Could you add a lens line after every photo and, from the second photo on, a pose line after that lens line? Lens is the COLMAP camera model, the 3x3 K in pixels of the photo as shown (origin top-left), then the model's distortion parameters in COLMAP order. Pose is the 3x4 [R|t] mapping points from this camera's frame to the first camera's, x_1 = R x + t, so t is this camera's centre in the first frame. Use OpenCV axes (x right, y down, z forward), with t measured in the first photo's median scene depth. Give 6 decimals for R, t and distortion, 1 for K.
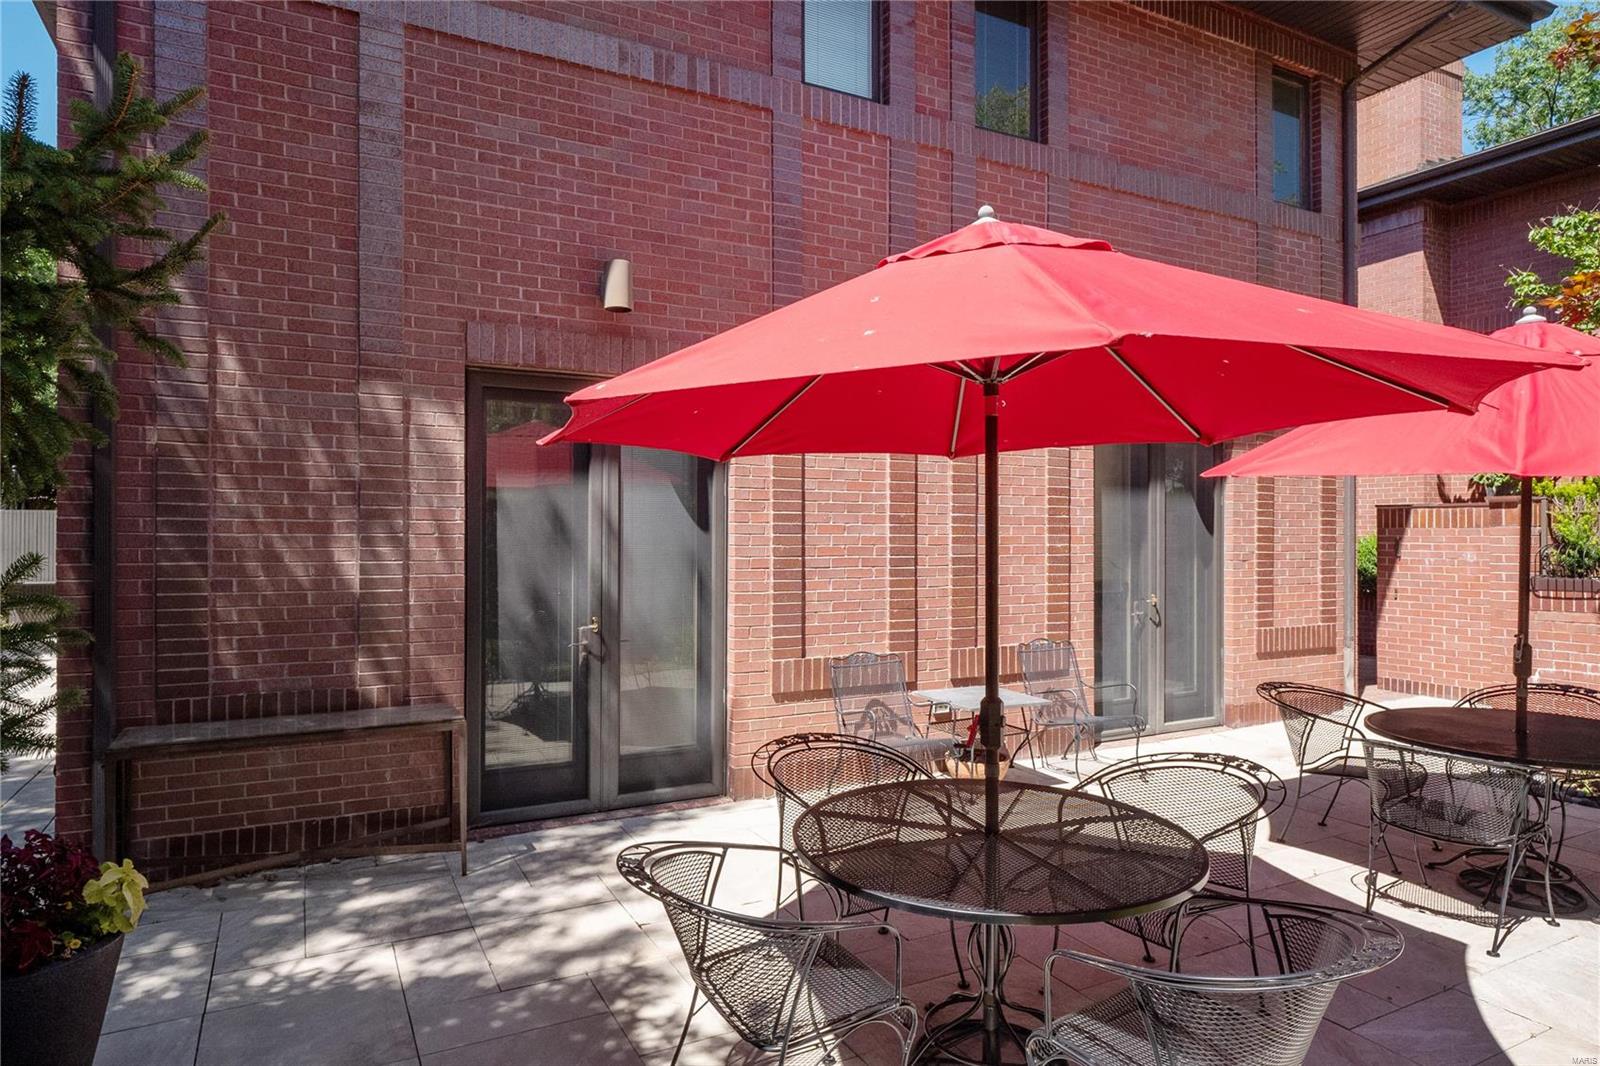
lens RADIAL K [[969.4, 0, 809.0], [0, 969.4, 531.0], [0, 0, 1]] dist [0.002650, 0.000553]
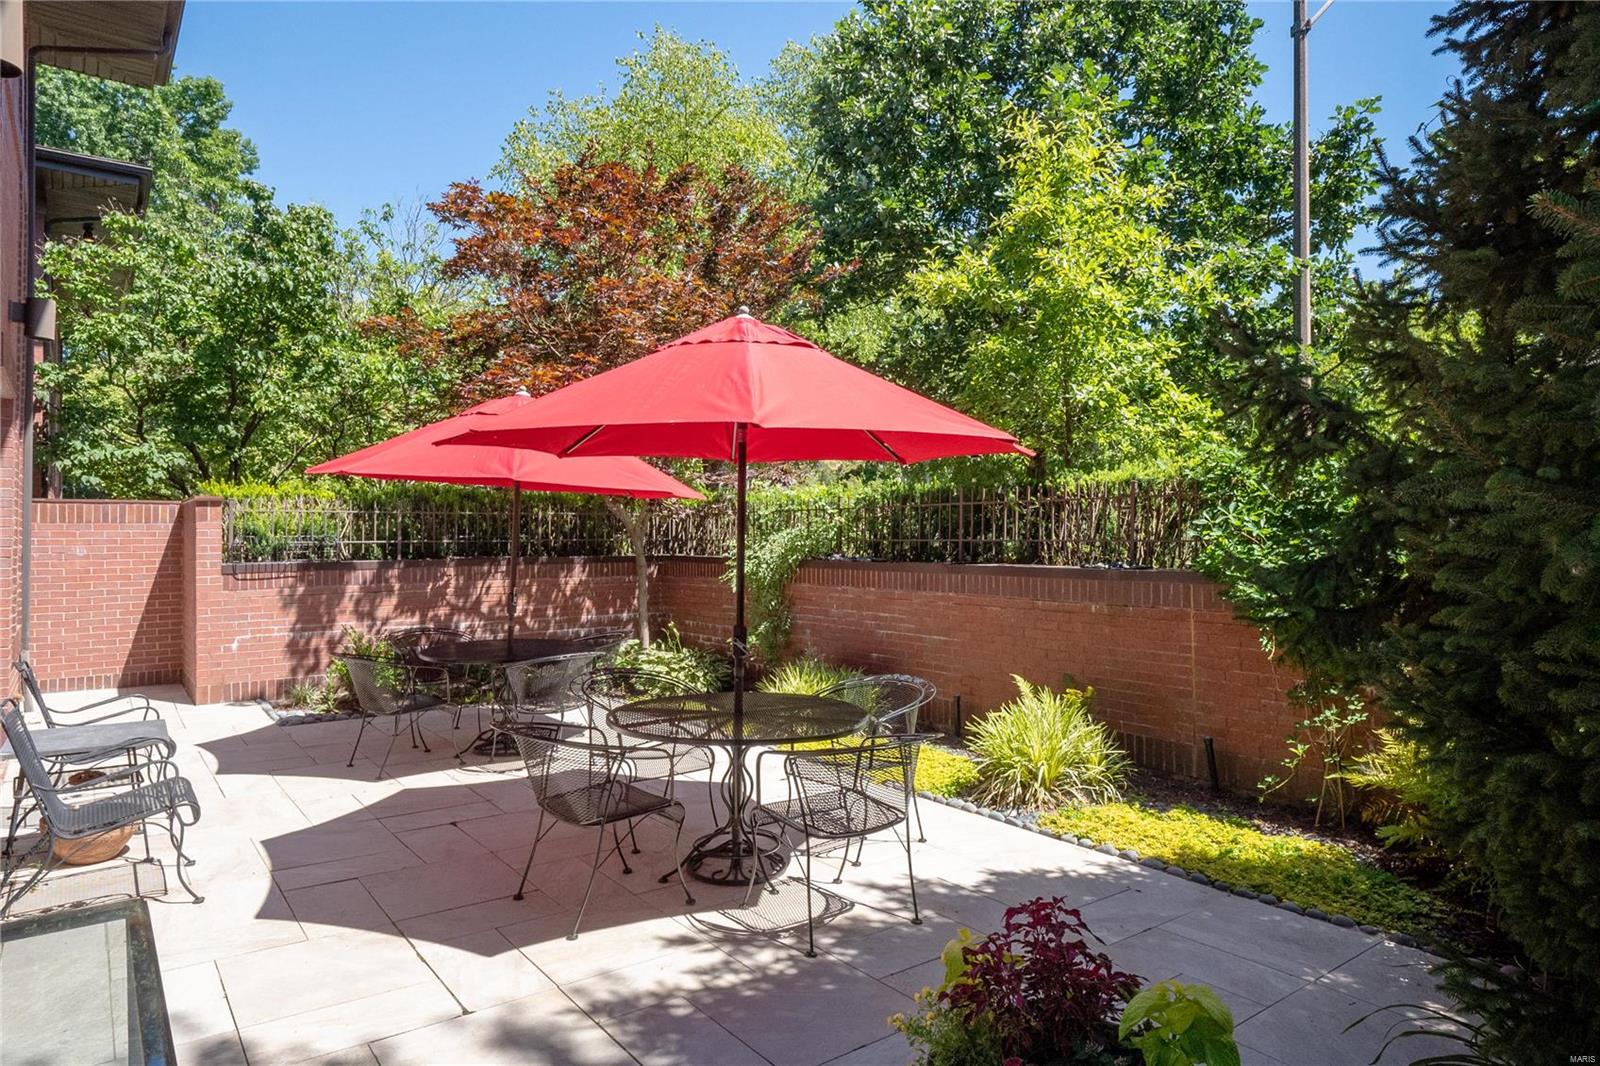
lens RADIAL K [[969.4, 0, 809.0], [0, 969.4, 531.0], [0, 0, 1]] dist [0.002650, 0.000553]
pose [[-0.151133, -0.003932, 0.988506, -0.565530], [0.003219, 0.999985, 0.004469, 0.004150], [-0.988508, 0.003857, -0.151118, 0.484766]]
